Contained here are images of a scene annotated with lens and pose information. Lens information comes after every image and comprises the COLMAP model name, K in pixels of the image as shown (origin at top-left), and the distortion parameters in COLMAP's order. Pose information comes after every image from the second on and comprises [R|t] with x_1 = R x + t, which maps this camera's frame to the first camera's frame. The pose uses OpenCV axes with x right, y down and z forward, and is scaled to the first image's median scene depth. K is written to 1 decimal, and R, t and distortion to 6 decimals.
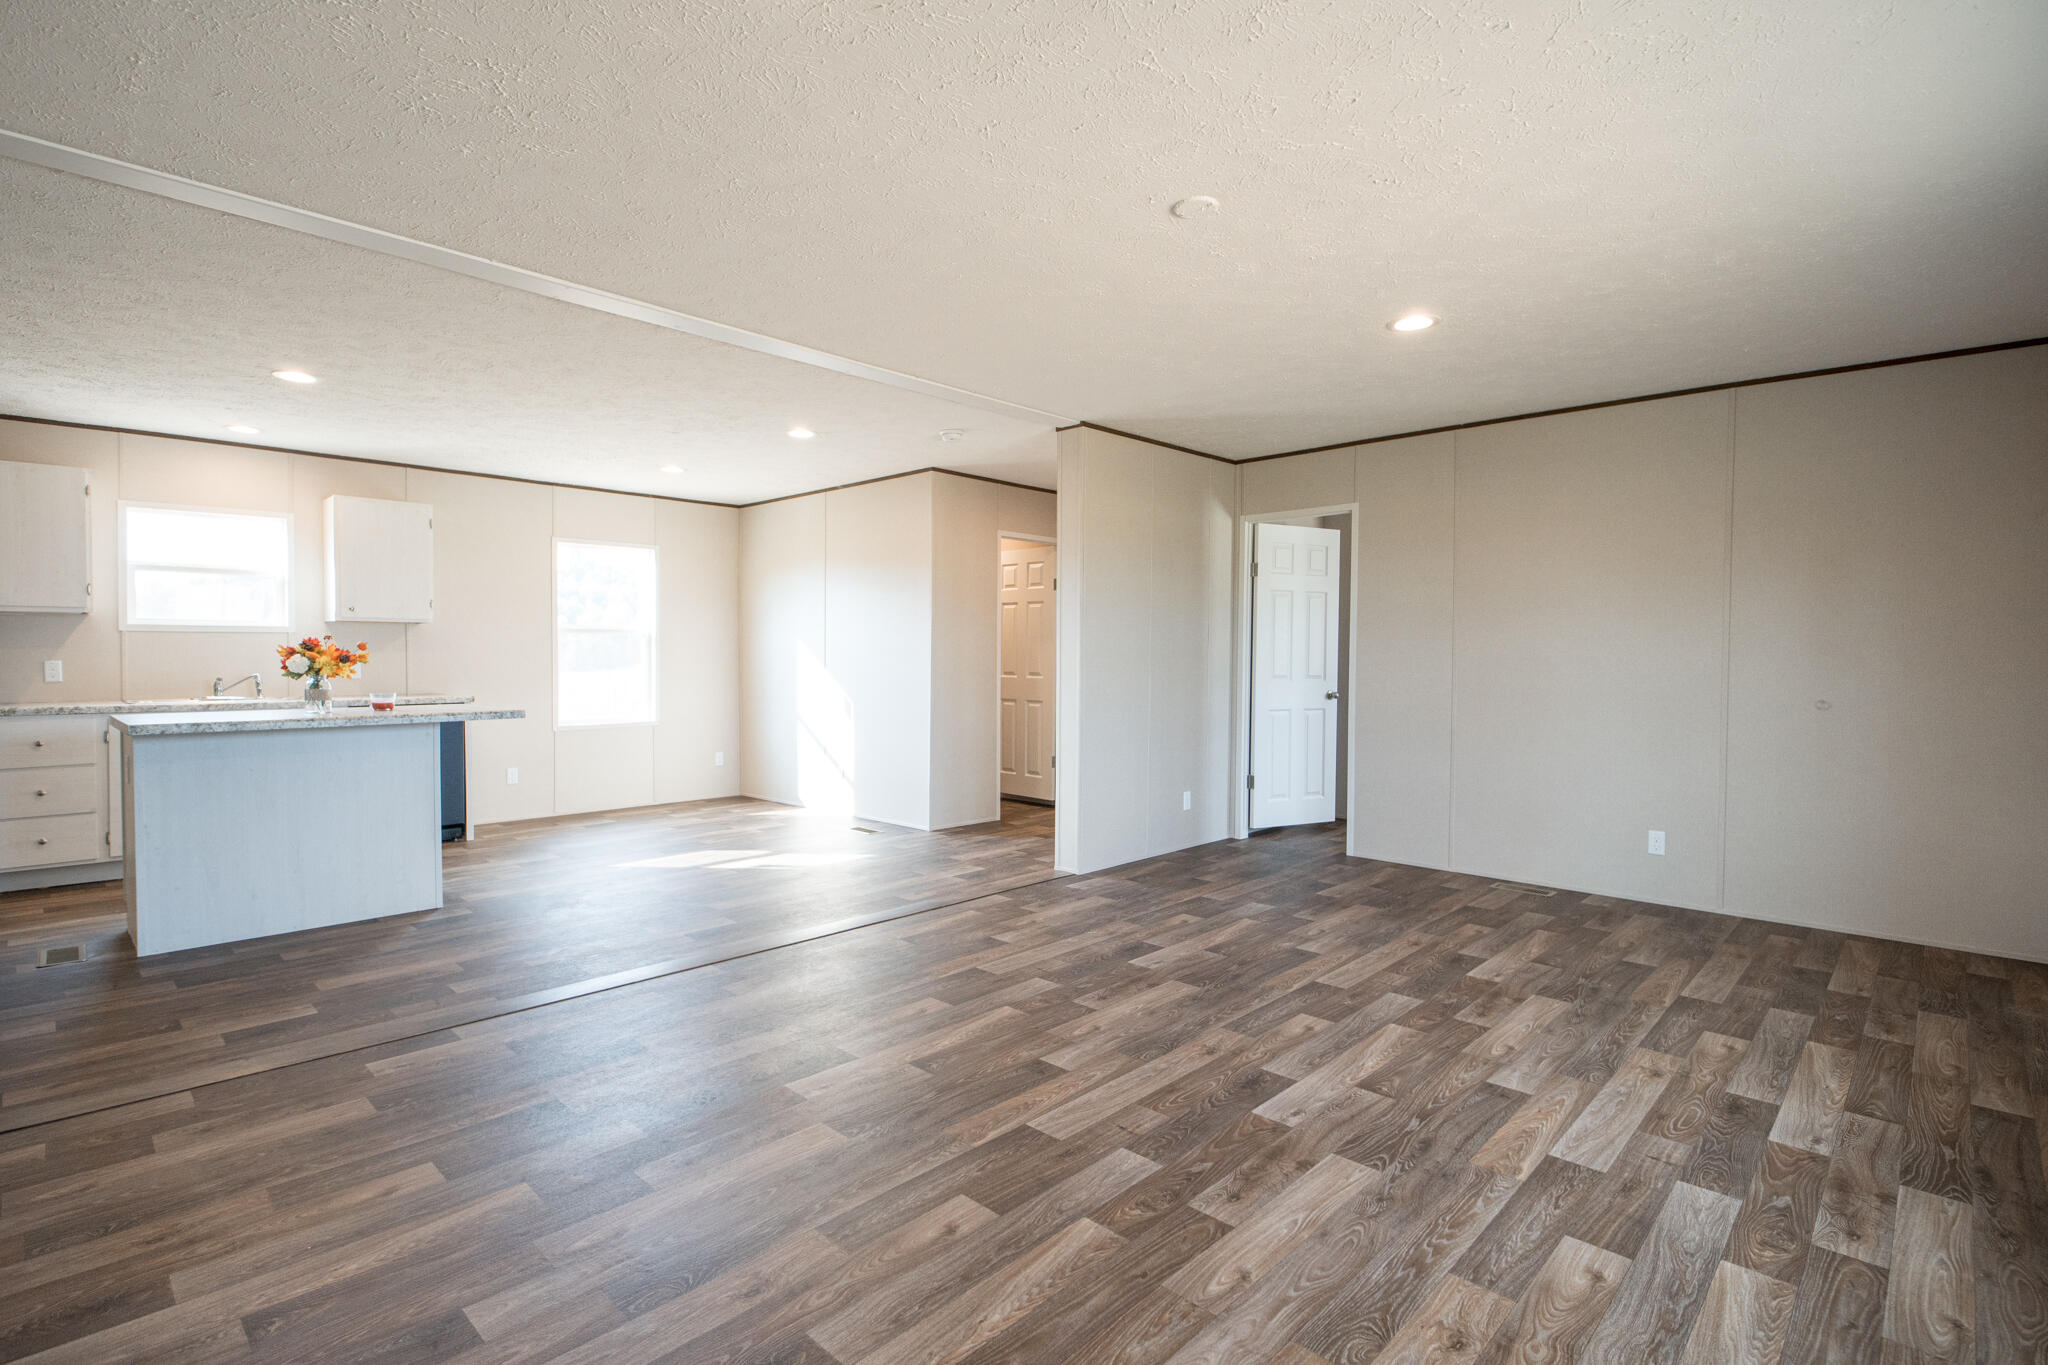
lens RADIAL K [[980.3, 0, 1026.1], [0, 980.3, 667.2], [0, 0, 1]] dist [0.001154, -0.007231]
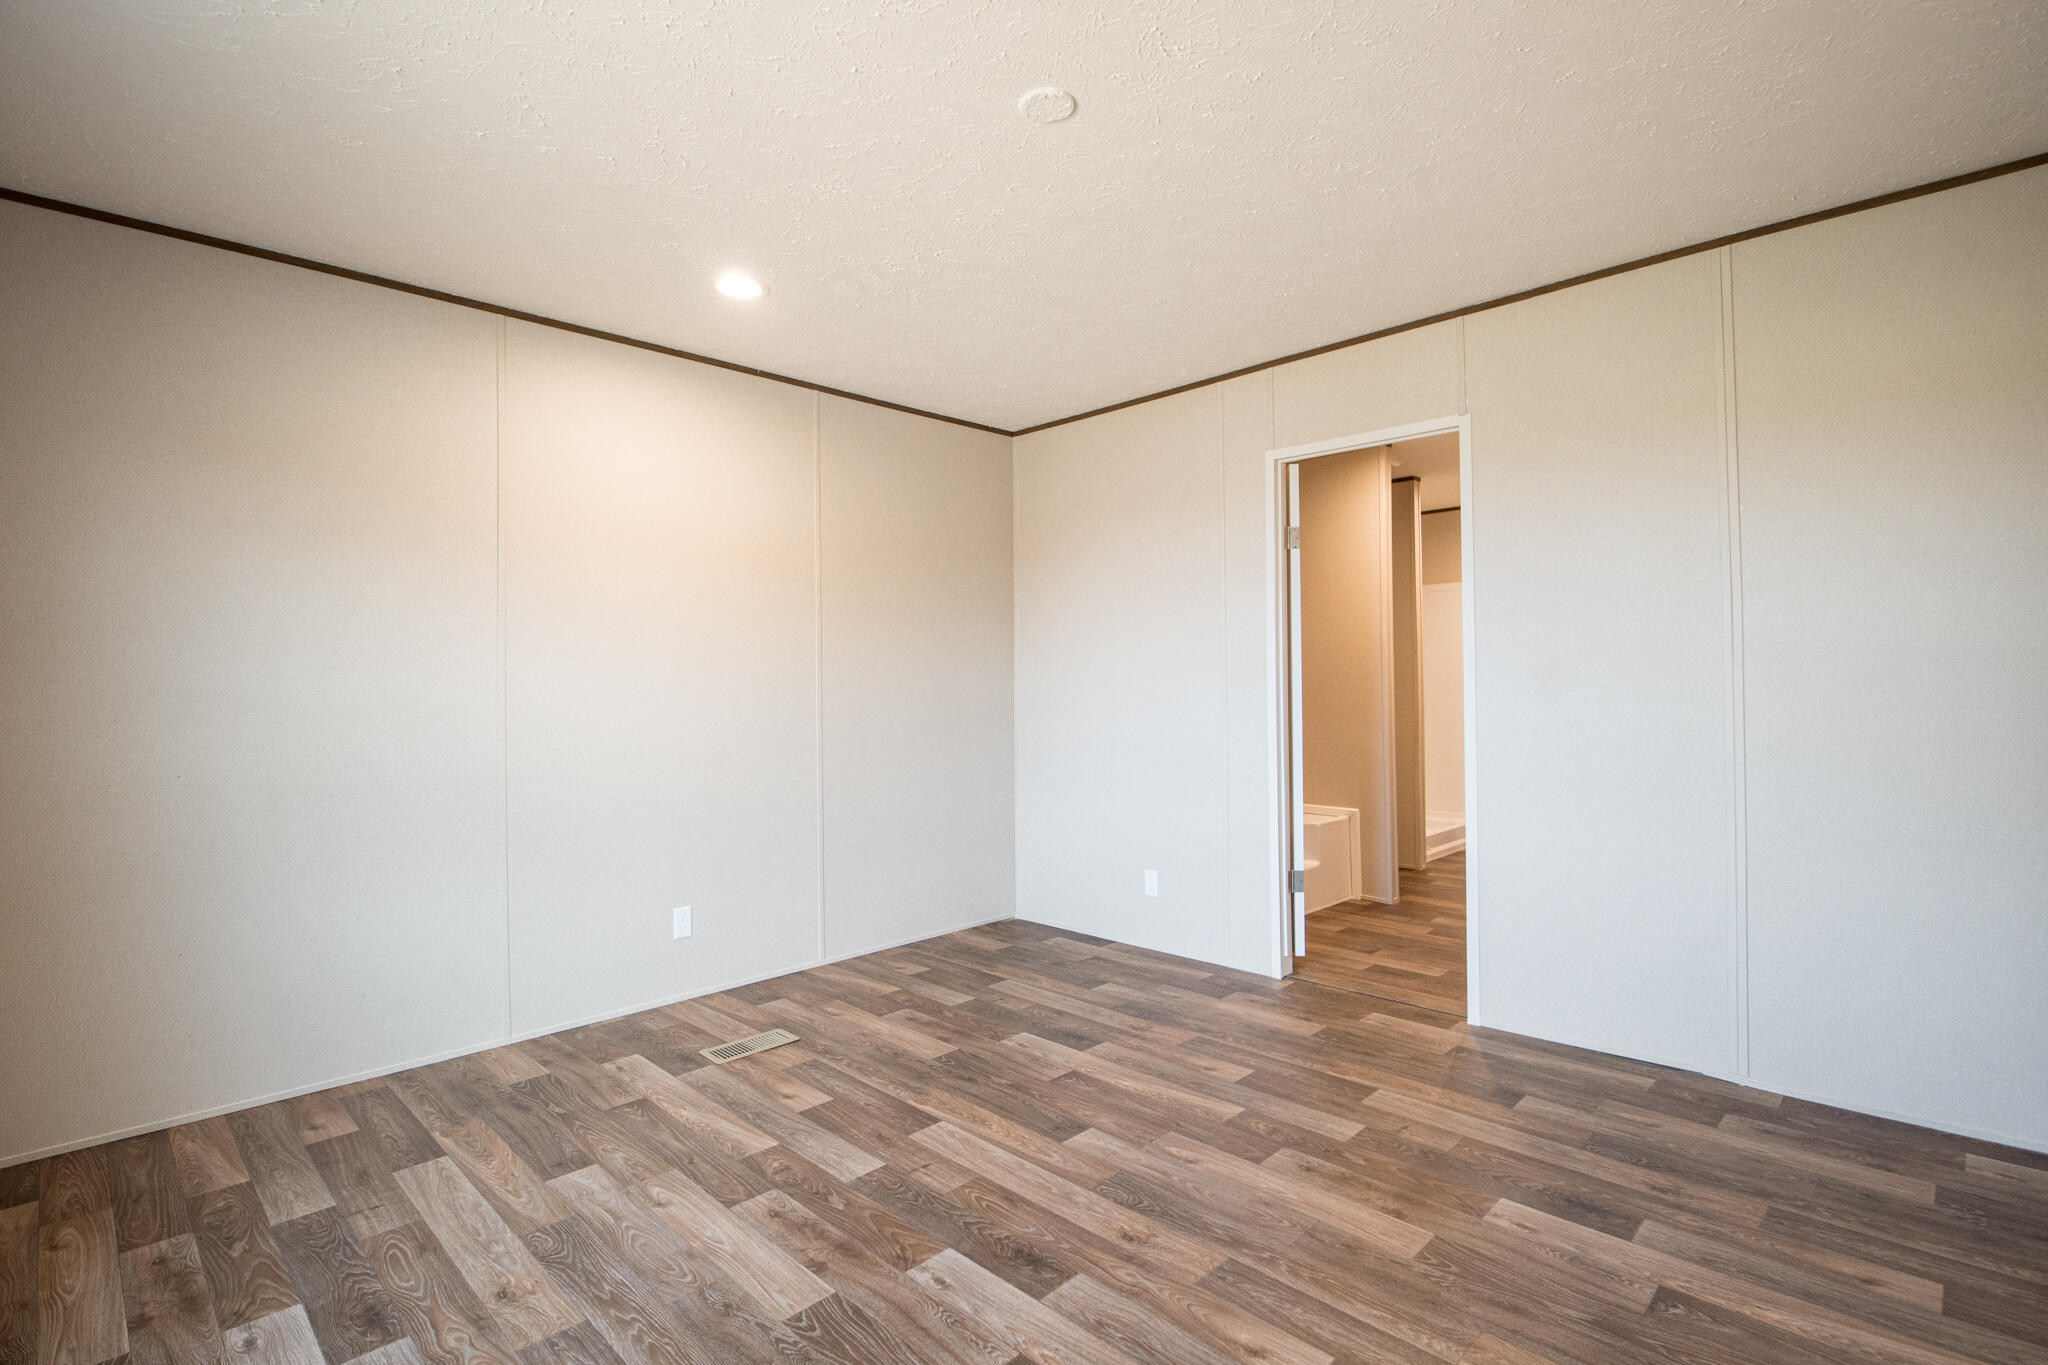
lens RADIAL K [[965.2, 0, 1027.9], [0, 965.2, 675.1], [0, 0, 1]] dist [-0.000166, -0.006716]
pose [[-0.017688, -0.012669, -0.999763, 1.224877], [-0.001748, 0.999919, -0.012640, -0.011529], [0.999842, 0.001524, -0.017708, 1.280992]]
